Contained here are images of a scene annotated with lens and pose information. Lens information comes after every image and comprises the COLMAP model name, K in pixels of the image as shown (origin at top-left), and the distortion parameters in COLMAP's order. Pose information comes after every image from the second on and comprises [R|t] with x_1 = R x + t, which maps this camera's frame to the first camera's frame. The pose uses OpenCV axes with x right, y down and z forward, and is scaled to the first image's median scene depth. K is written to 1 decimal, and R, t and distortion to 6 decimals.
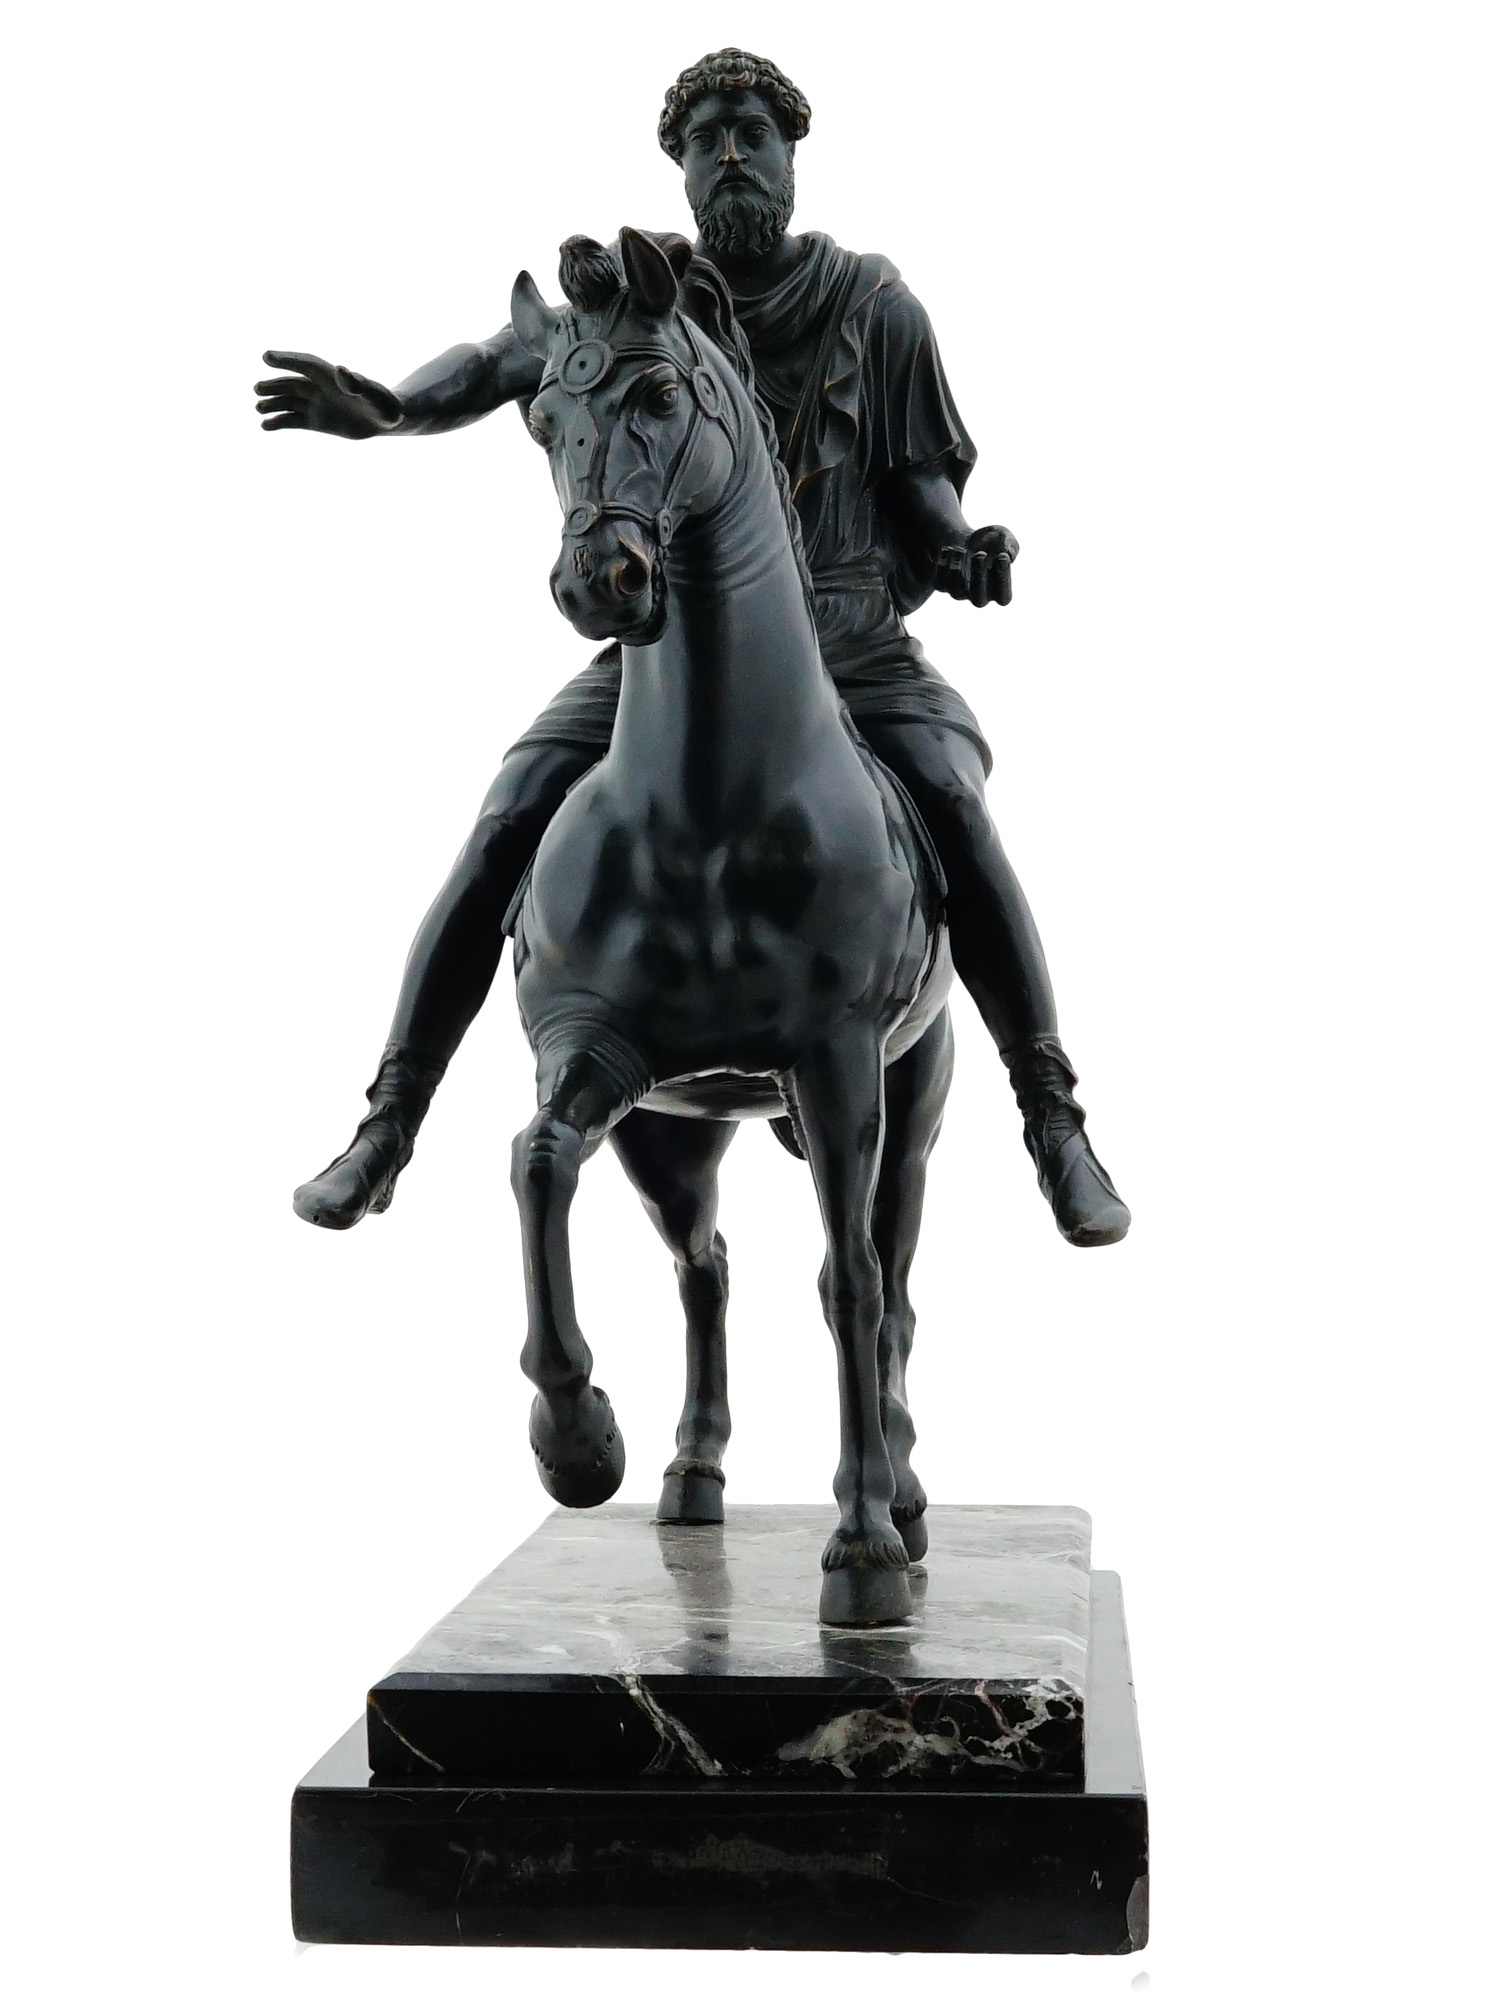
lens RADIAL K [[1993.2, 0, 752.1], [0, 1993.2, 999.3], [0, 0, 1]] dist [-0.004953, 0.000000]
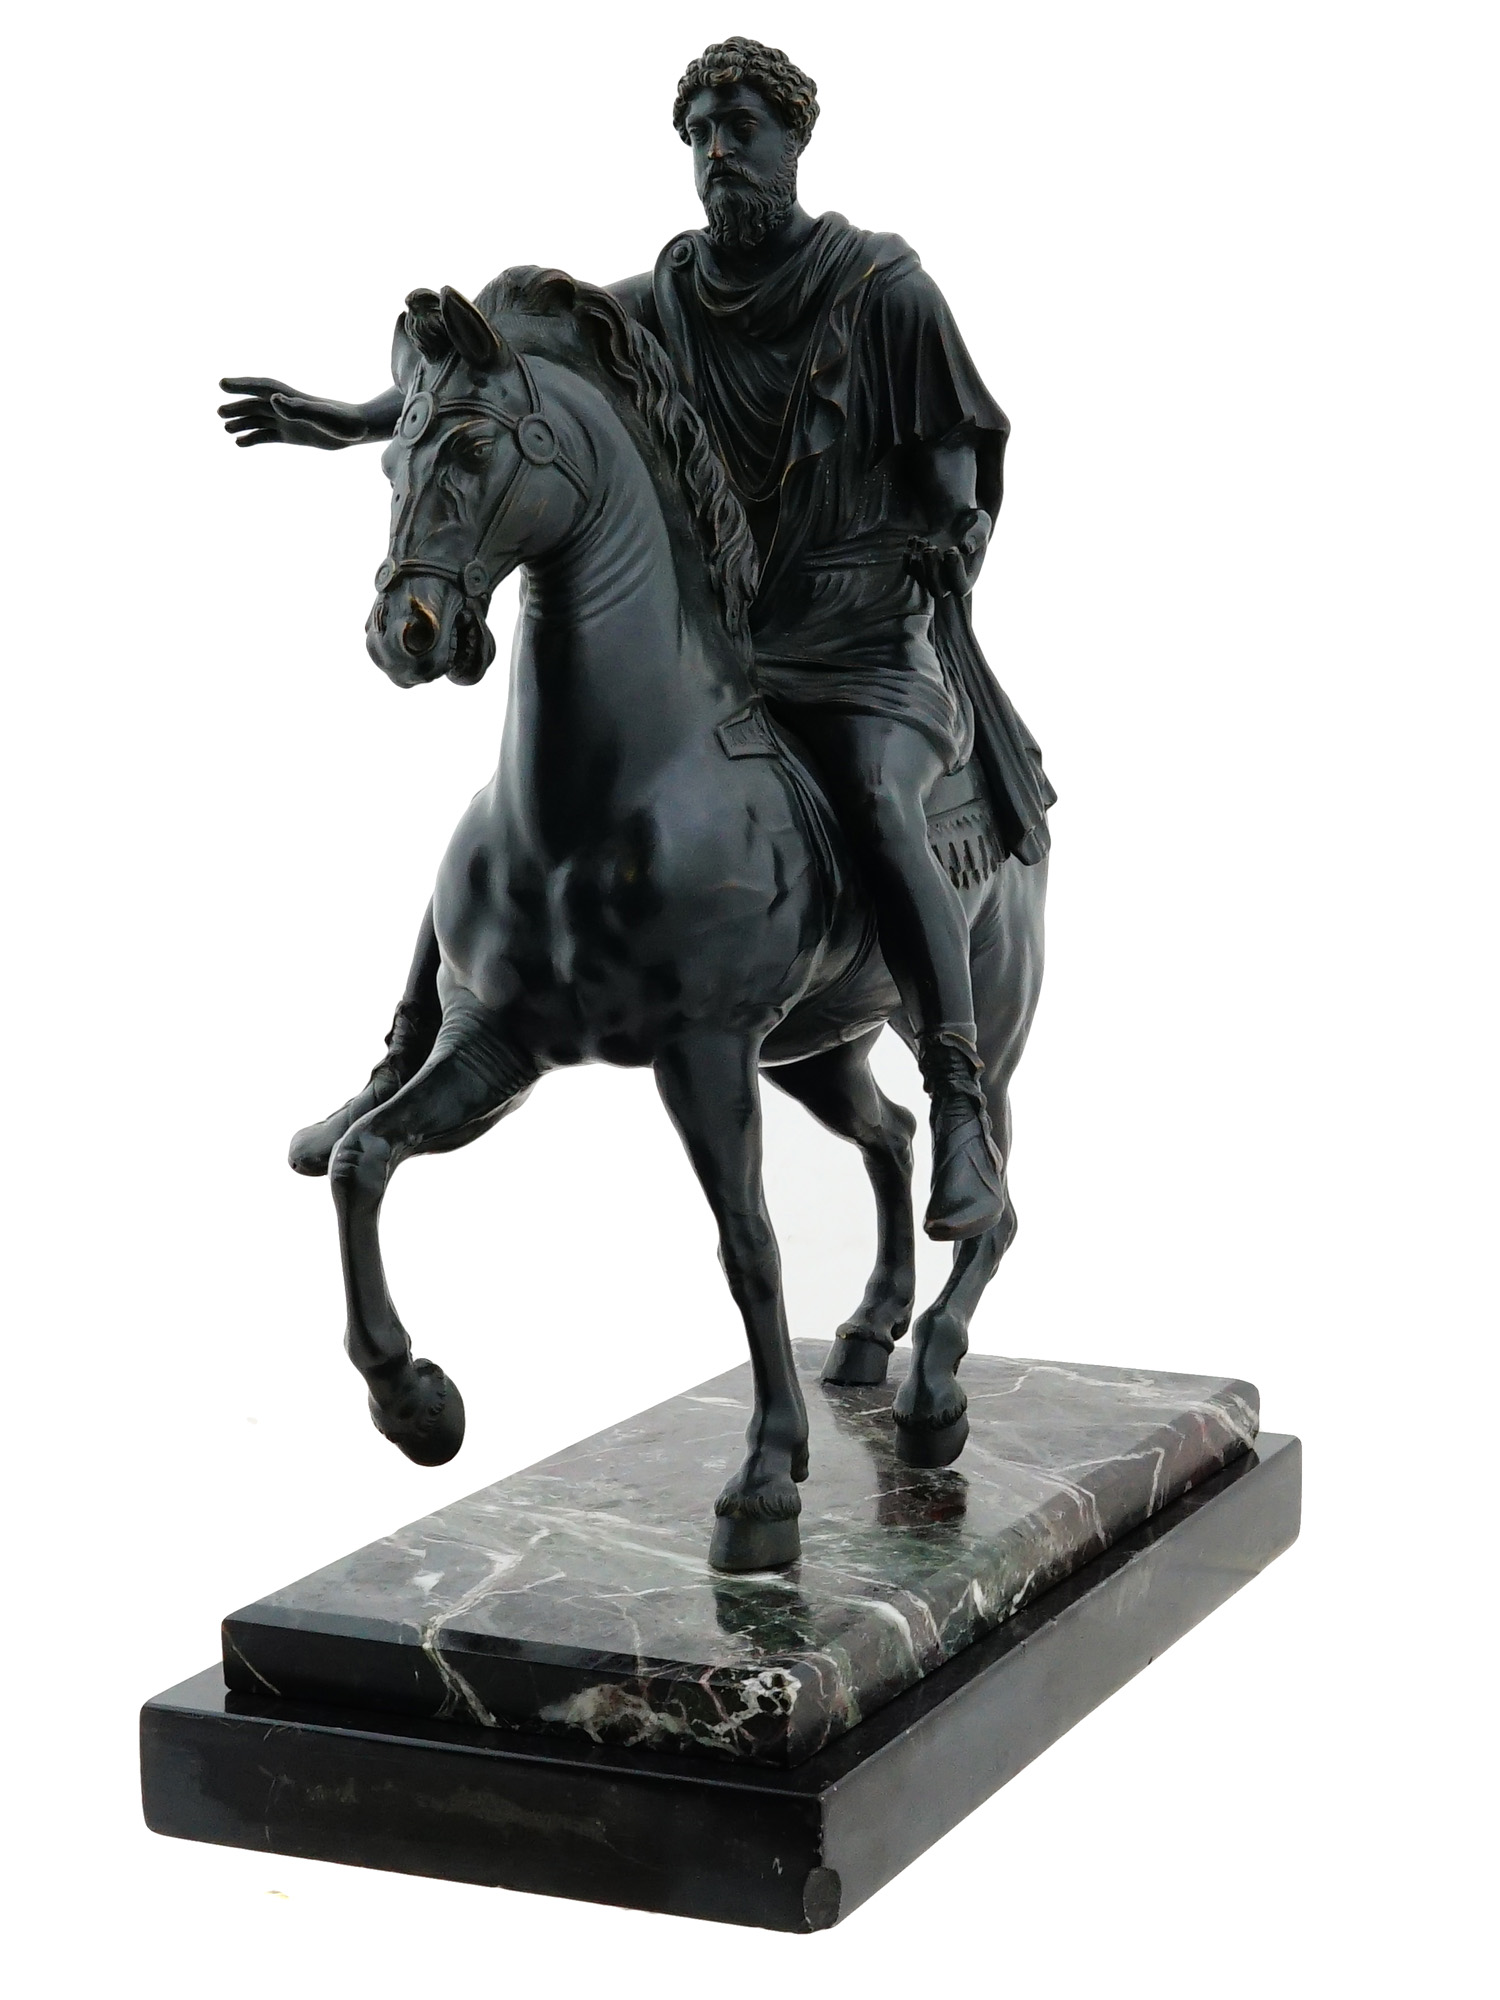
lens RADIAL K [[1863.8, 0, 748.5], [0, 1863.8, 1005.0], [0, 0, 1]] dist [-0.007055, 0.000000]
pose [[0.988920, 0.029090, -0.145574, 0.241472], [-0.017993, 0.996871, 0.076970, -0.085778], [0.147357, -0.073498, 0.986349, 0.025850]]
